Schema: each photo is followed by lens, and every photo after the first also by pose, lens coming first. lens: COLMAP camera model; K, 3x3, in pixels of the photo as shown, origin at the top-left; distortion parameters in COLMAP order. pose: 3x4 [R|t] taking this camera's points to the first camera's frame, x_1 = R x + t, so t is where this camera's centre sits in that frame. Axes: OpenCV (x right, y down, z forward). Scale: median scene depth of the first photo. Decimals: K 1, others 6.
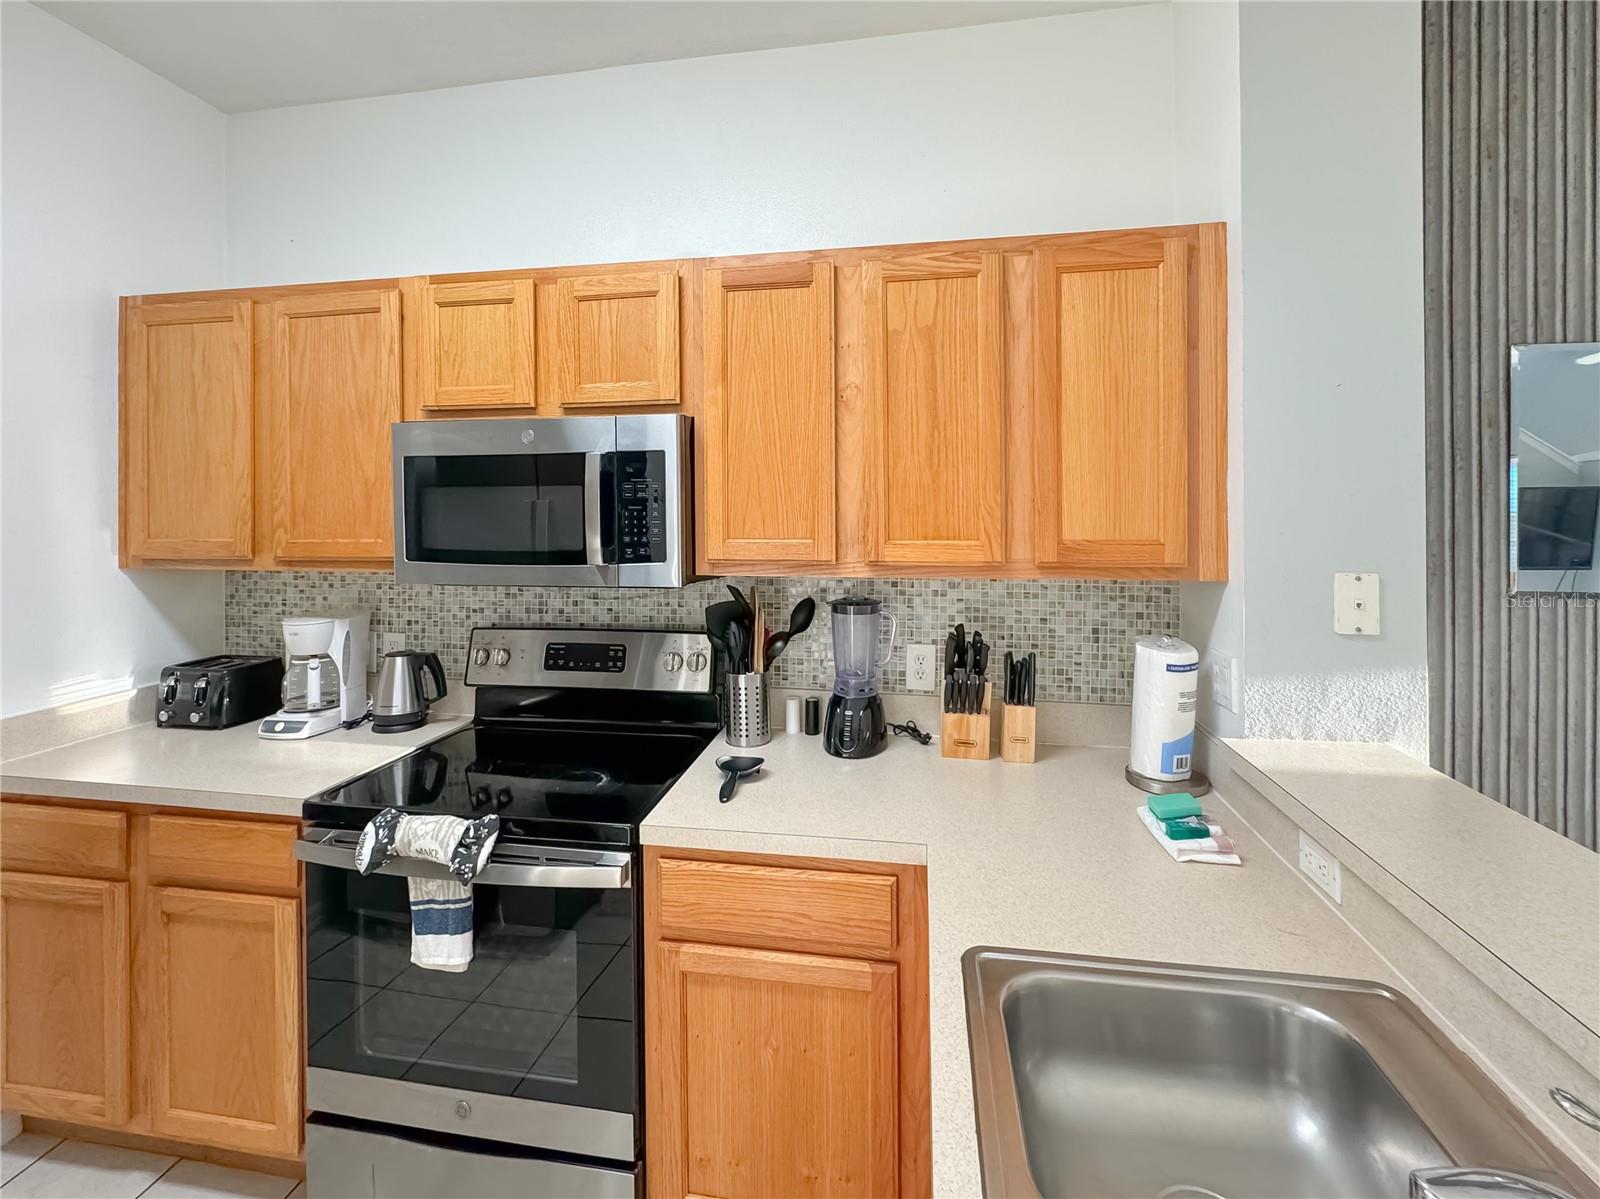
lens RADIAL K [[641.8, 0, 808.4], [0, 641.8, 593.3], [0, 0, 1]] dist [-0.004692, 0.000776]
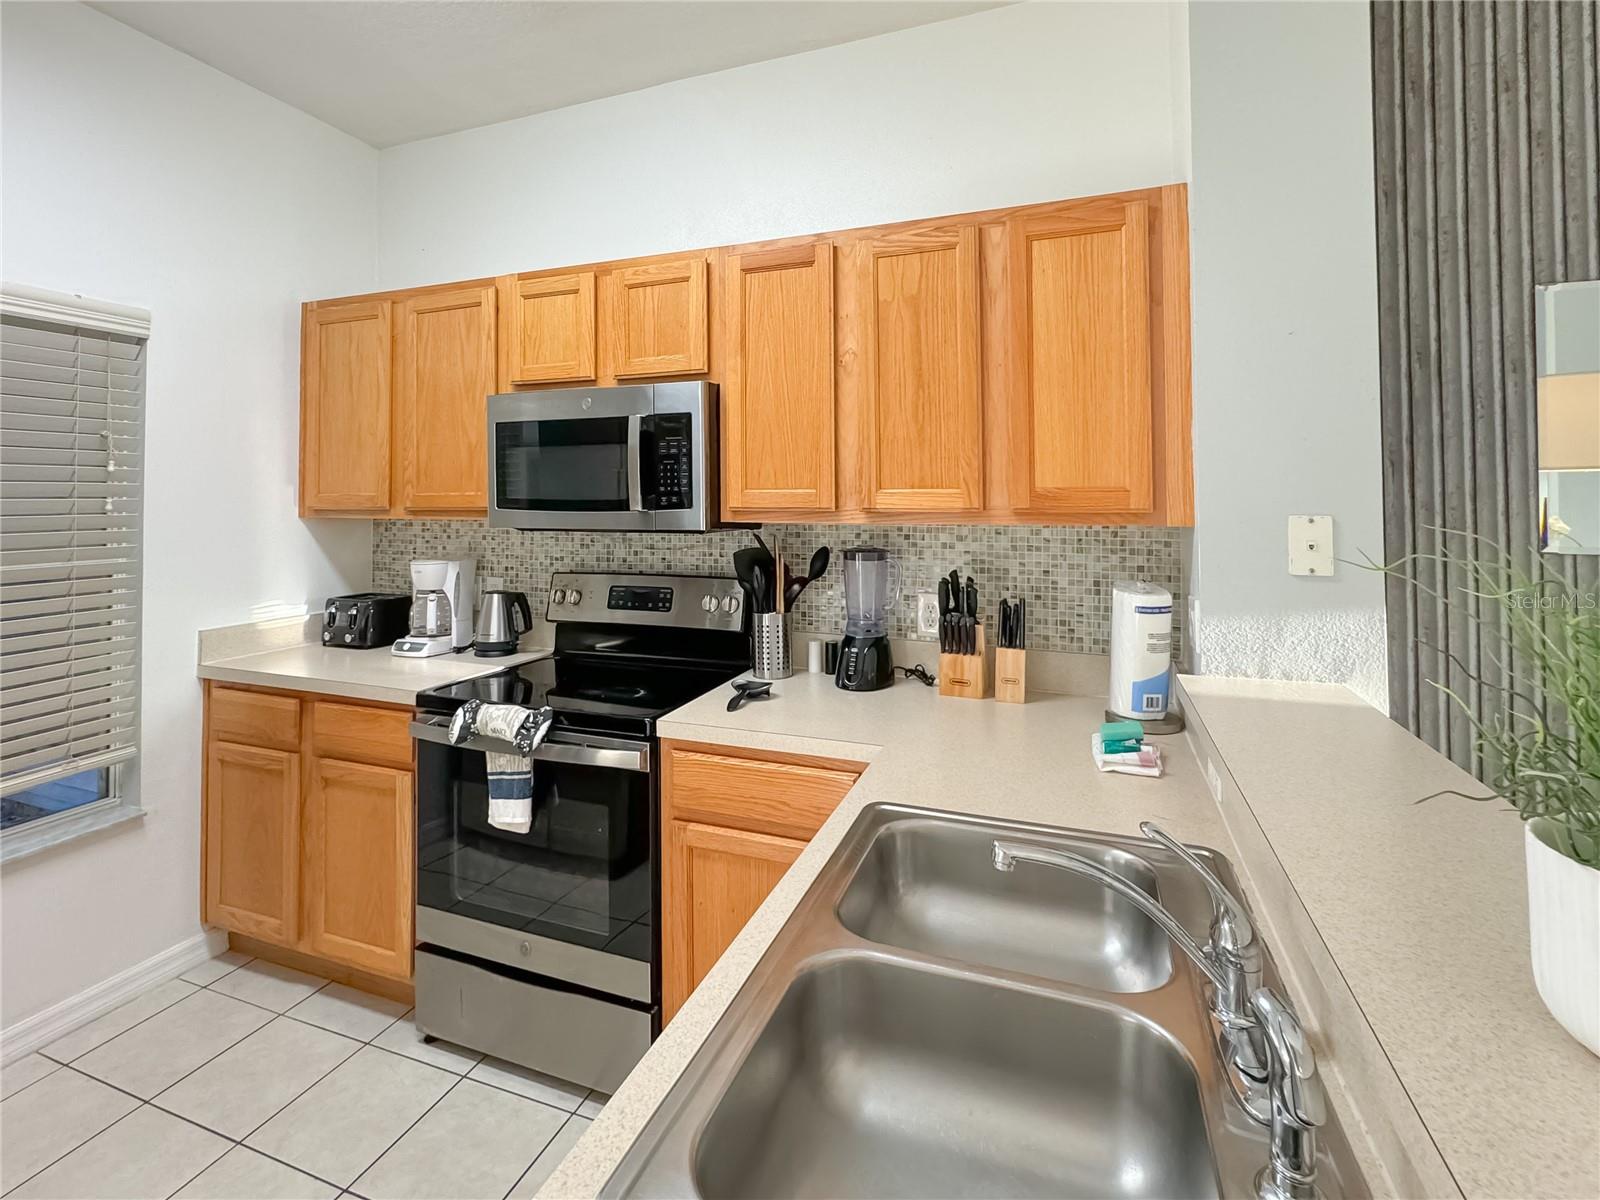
lens RADIAL K [[685.1, 0, 811.5], [0, 685.1, 598.5], [0, 0, 1]] dist [-0.005026, 0.000632]
pose [[0.982916, 0.030619, -0.181489, 0.220335], [-0.027979, 0.999462, 0.017087, 0.086656], [0.181915, -0.011718, 0.983244, -0.191317]]
